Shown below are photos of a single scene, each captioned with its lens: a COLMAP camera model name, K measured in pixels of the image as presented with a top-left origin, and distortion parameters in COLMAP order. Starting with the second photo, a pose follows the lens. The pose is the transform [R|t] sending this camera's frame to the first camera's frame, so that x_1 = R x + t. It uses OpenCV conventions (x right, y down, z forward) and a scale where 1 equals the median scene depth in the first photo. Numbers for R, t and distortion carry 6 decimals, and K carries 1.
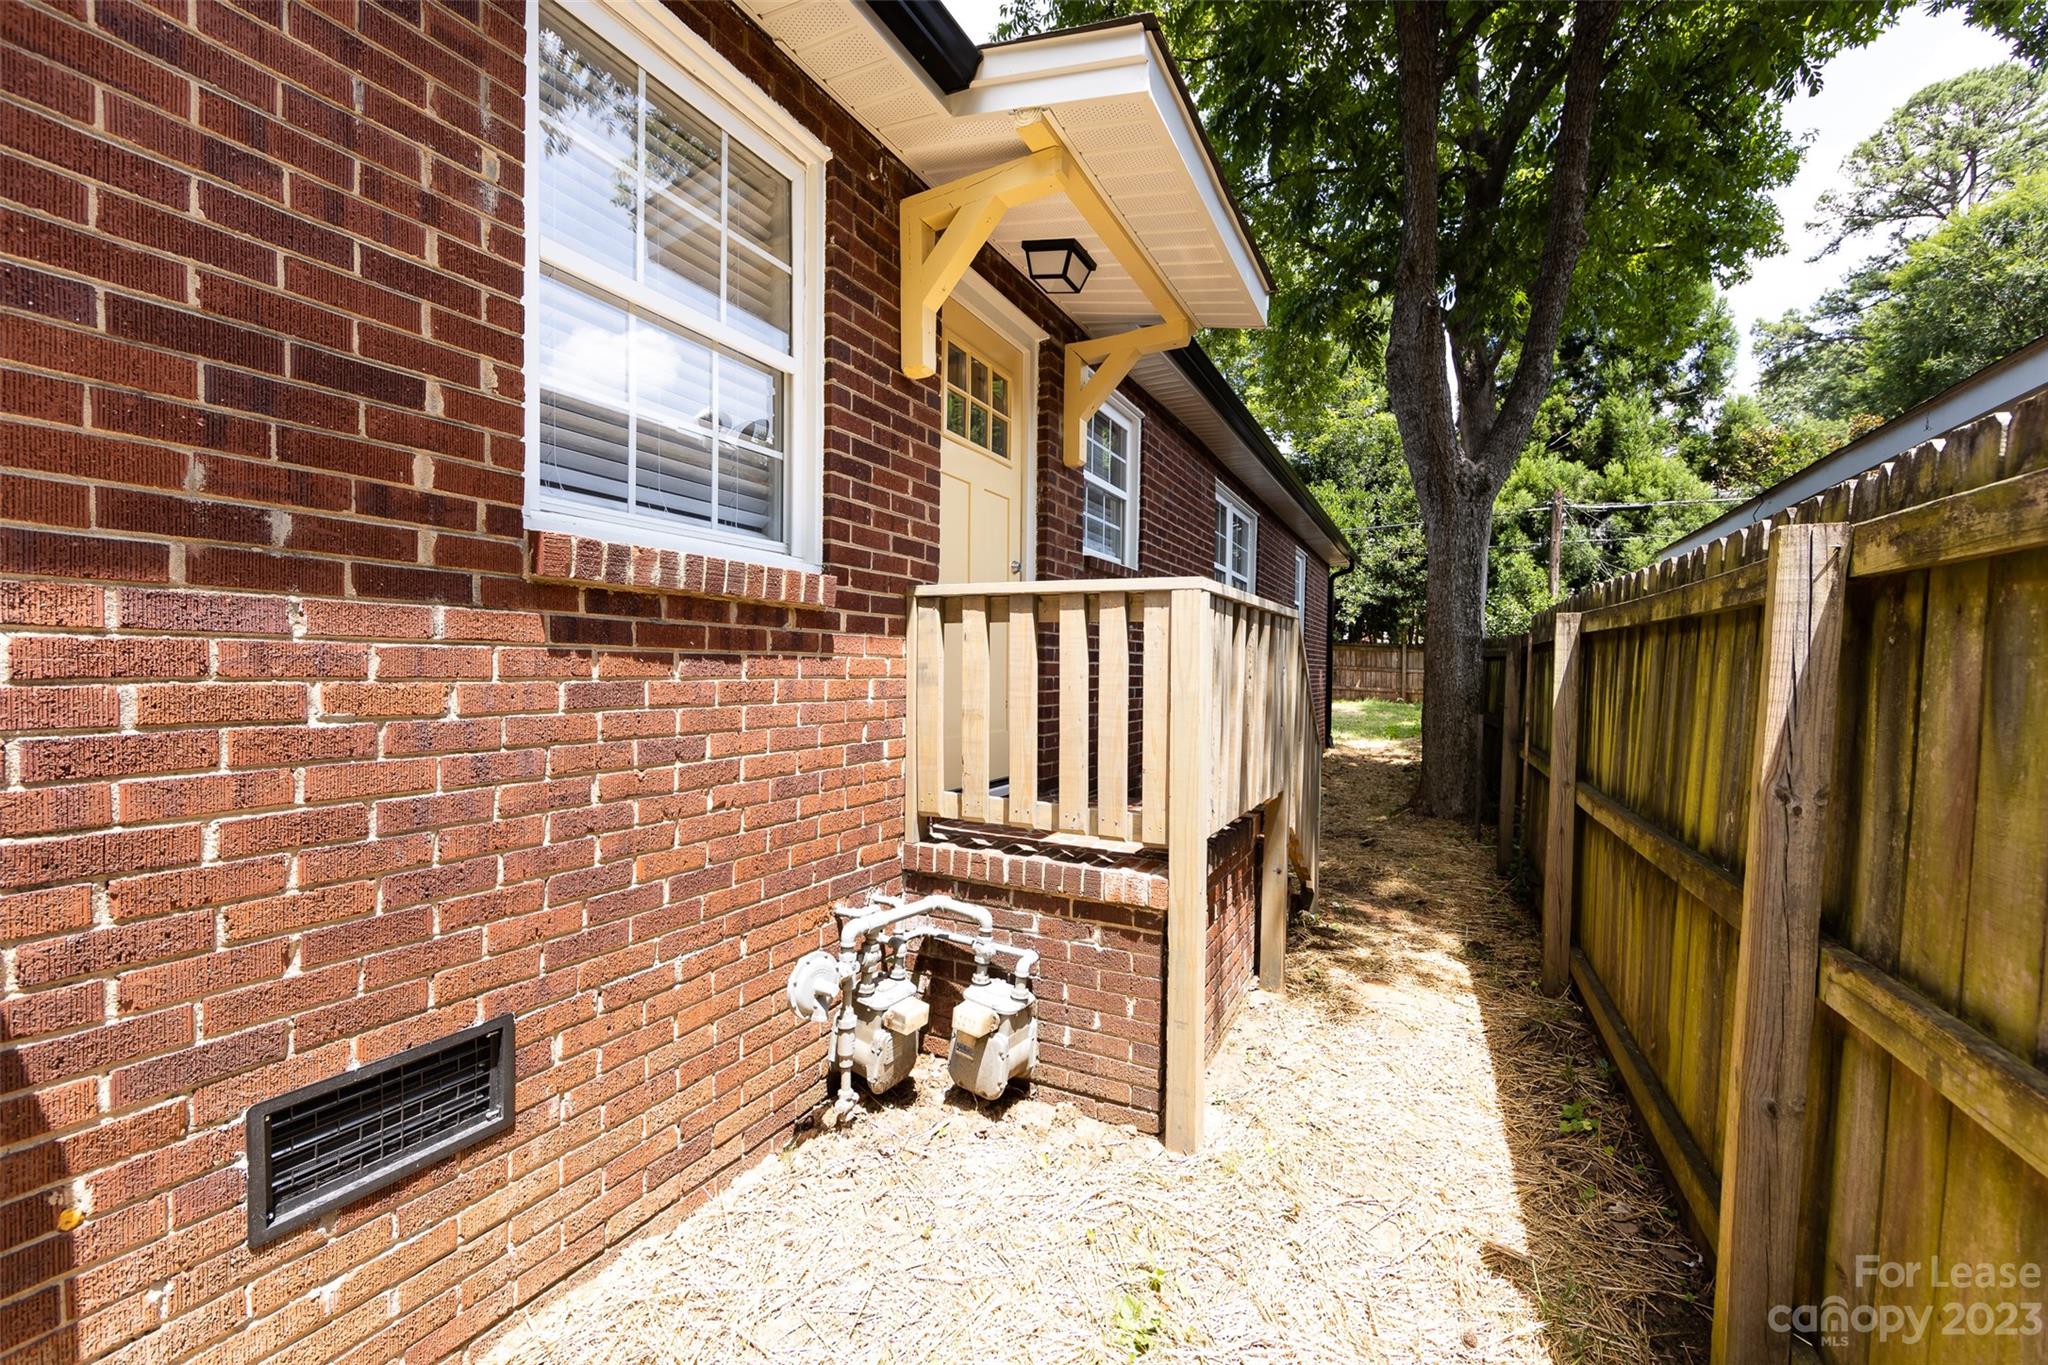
lens RADIAL K [[793.3, 0, 1023.7], [0, 793.3, 690.2], [0, 0, 1]] dist [0.001247, 0.000119]
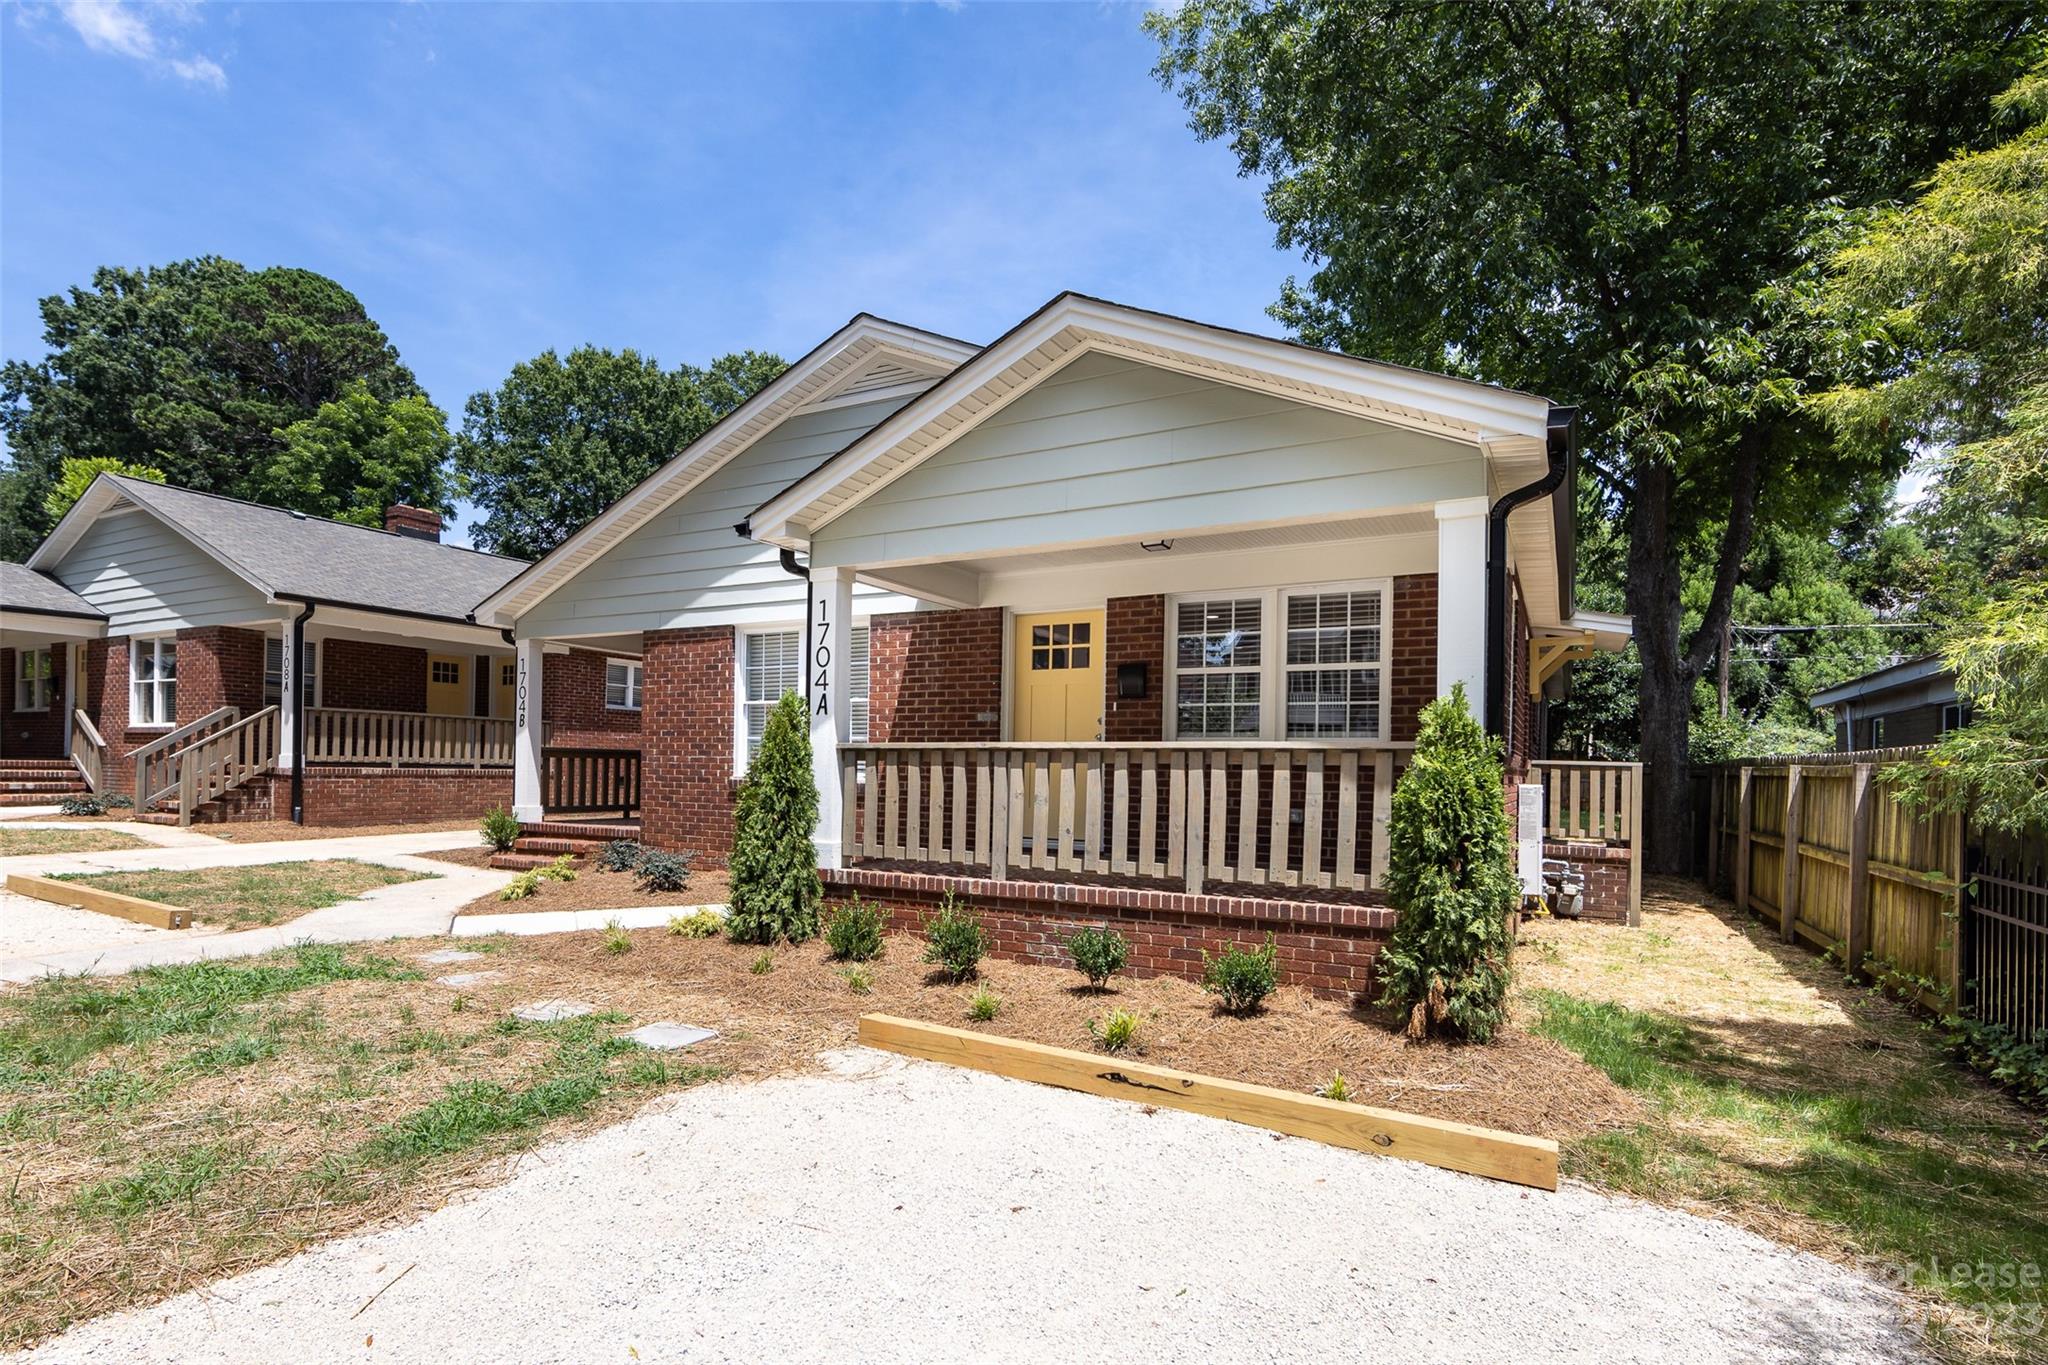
lens RADIAL K [[1023.8, 0, 981.1], [0, 1023.8, 769.4], [0, 0, 1]] dist [0.000282, 0.001765]
pose [[0.999484, 0.009097, -0.030795, -0.292979], [-0.009846, 0.999657, -0.024251, 0.002804], [0.030564, 0.024541, 0.999231, -0.414733]]
